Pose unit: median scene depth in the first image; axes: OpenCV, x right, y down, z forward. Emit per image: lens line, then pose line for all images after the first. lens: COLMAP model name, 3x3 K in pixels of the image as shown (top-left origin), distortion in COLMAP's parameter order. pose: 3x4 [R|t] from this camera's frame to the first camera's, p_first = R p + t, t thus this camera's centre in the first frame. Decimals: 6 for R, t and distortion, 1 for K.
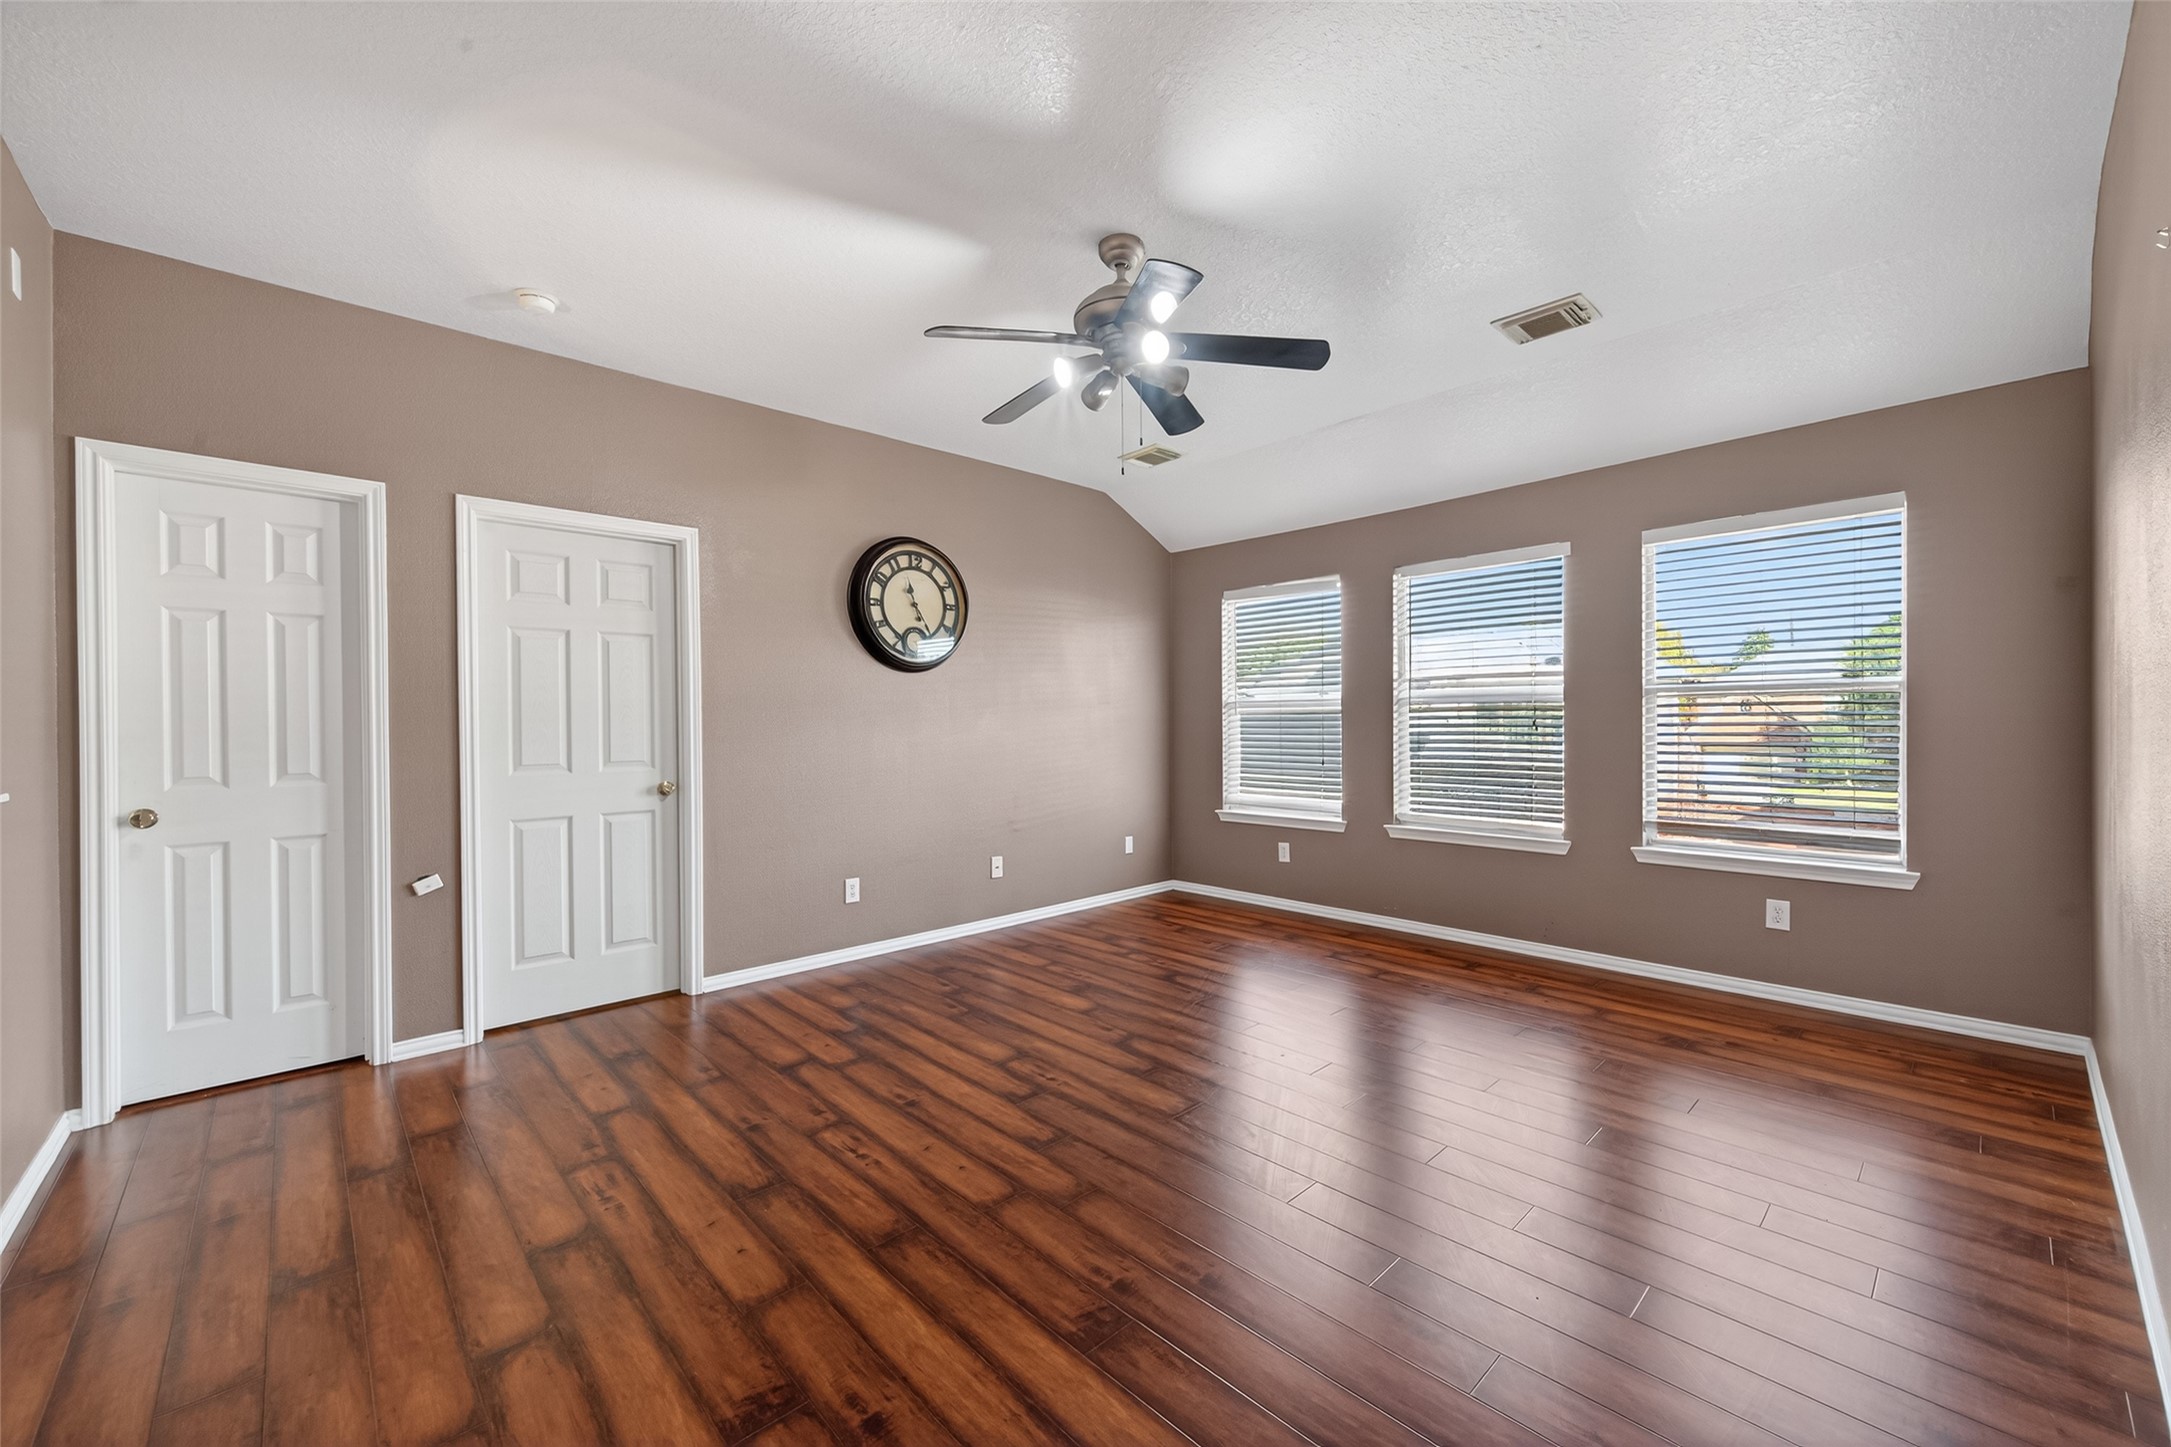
lens RADIAL K [[845.3, 0, 1093.8], [0, 845.3, 722.7], [0, 0, 1]] dist [0.013685, -0.004438]
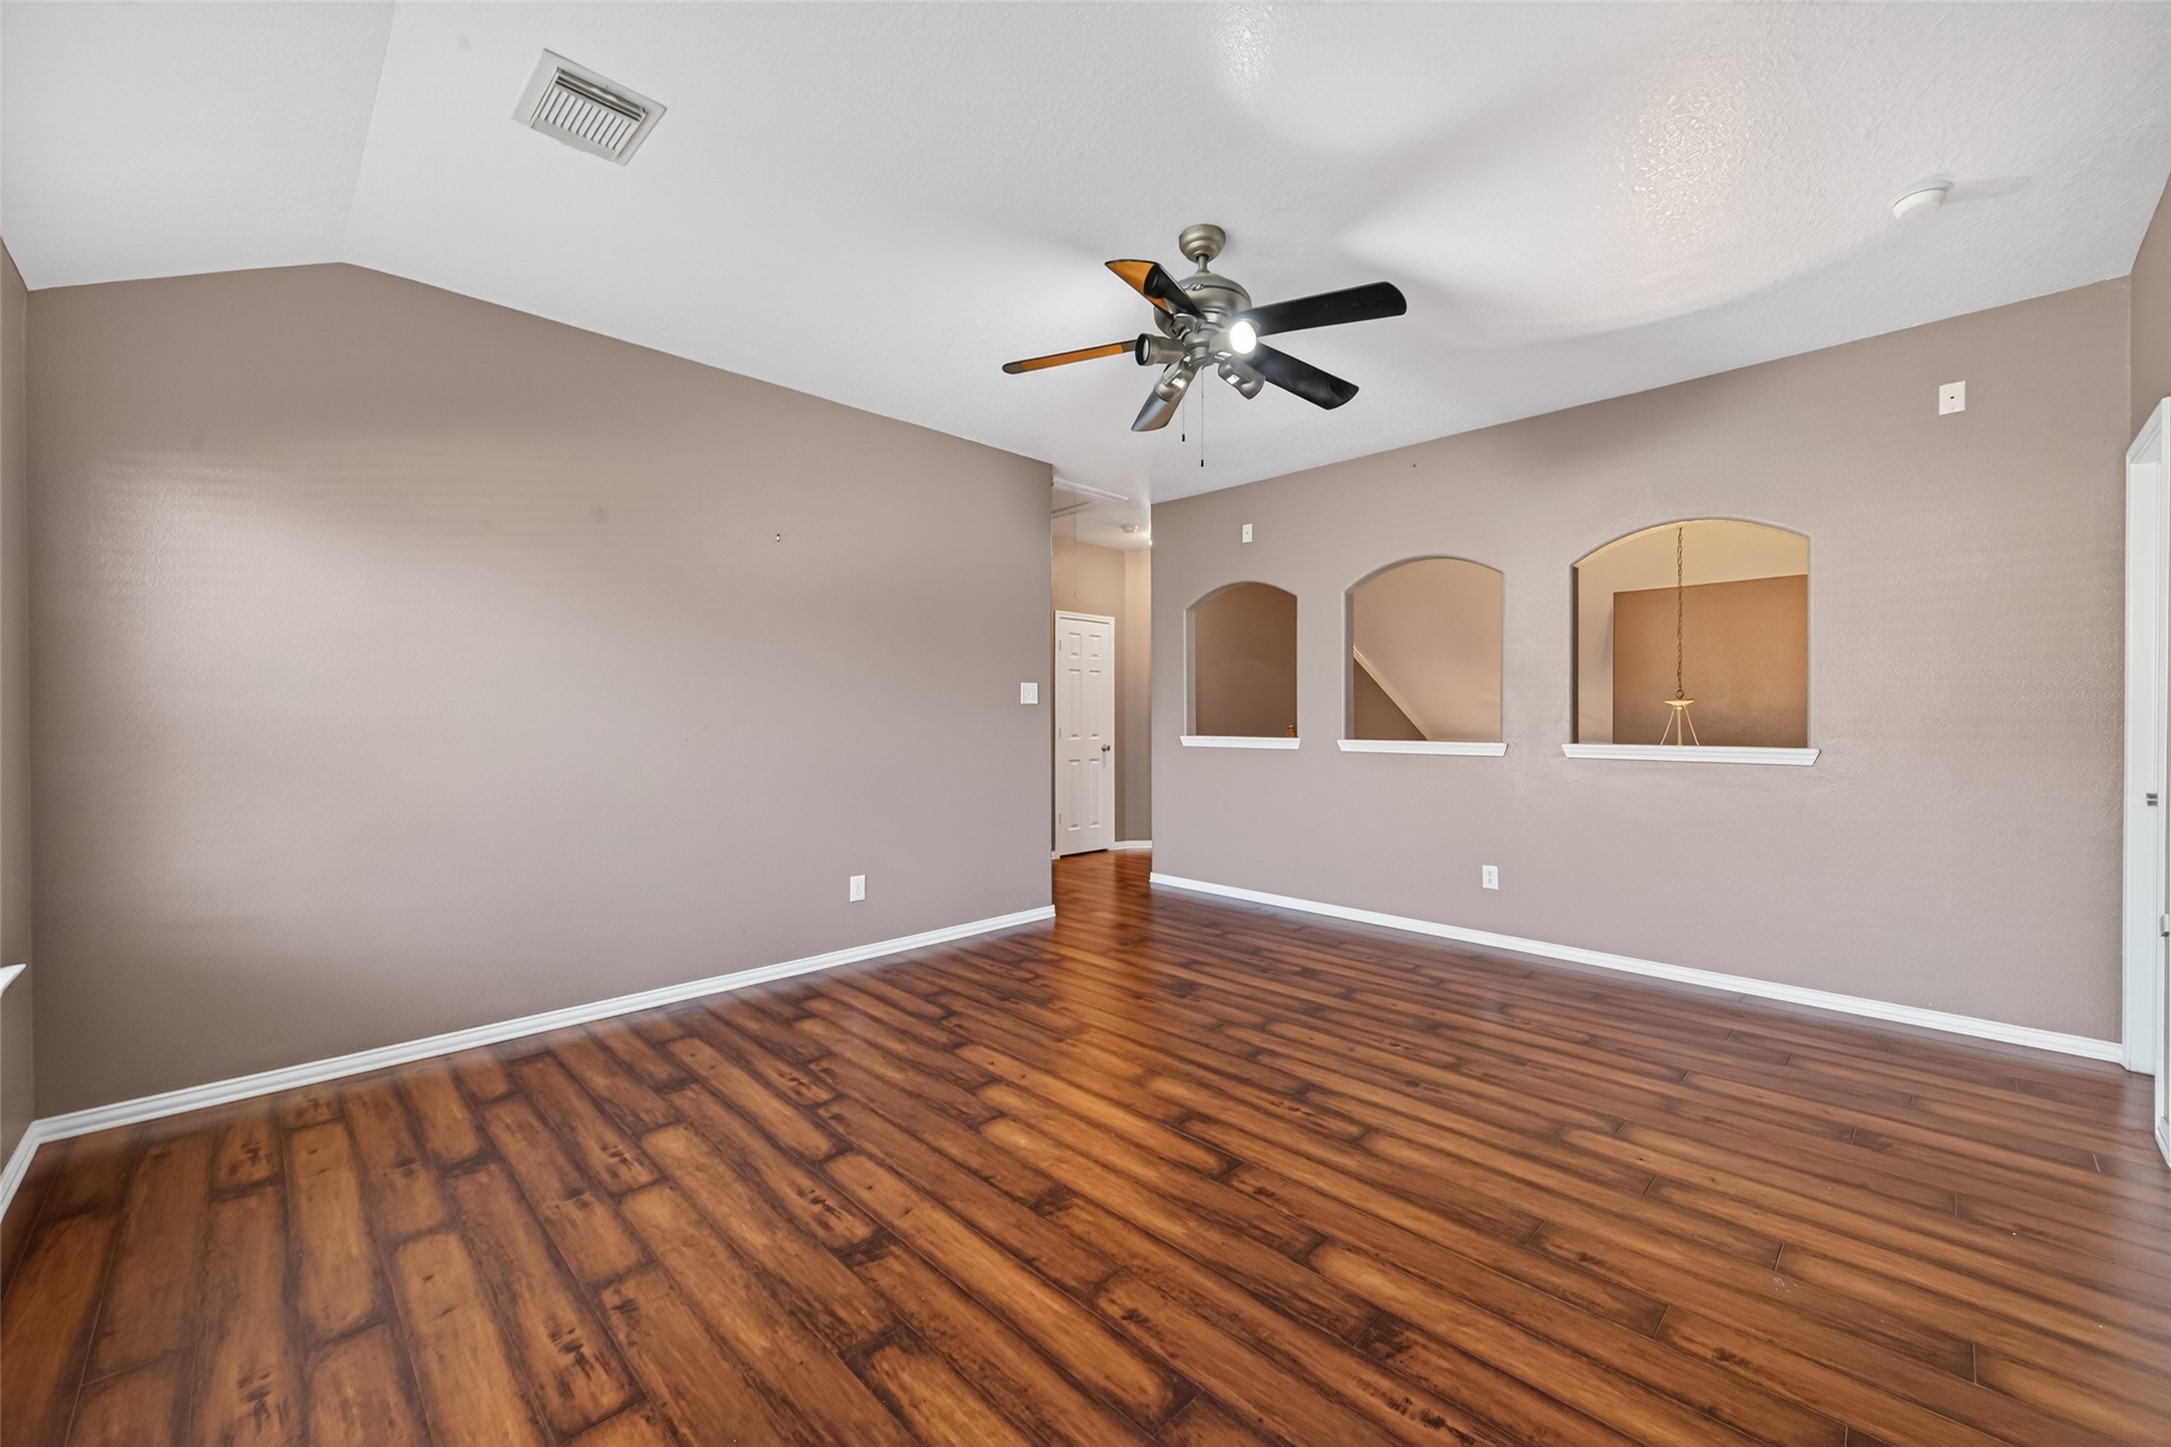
lens RADIAL K [[845.3, 0, 1093.8], [0, 845.3, 722.7], [0, 0, 1]] dist [0.013685, -0.004438]
pose [[-0.999499, 0.014301, -0.028243, 0.188922], [0.014171, 0.999888, 0.004799, 0.000306], [0.028309, 0.004397, -0.999590, 1.955706]]
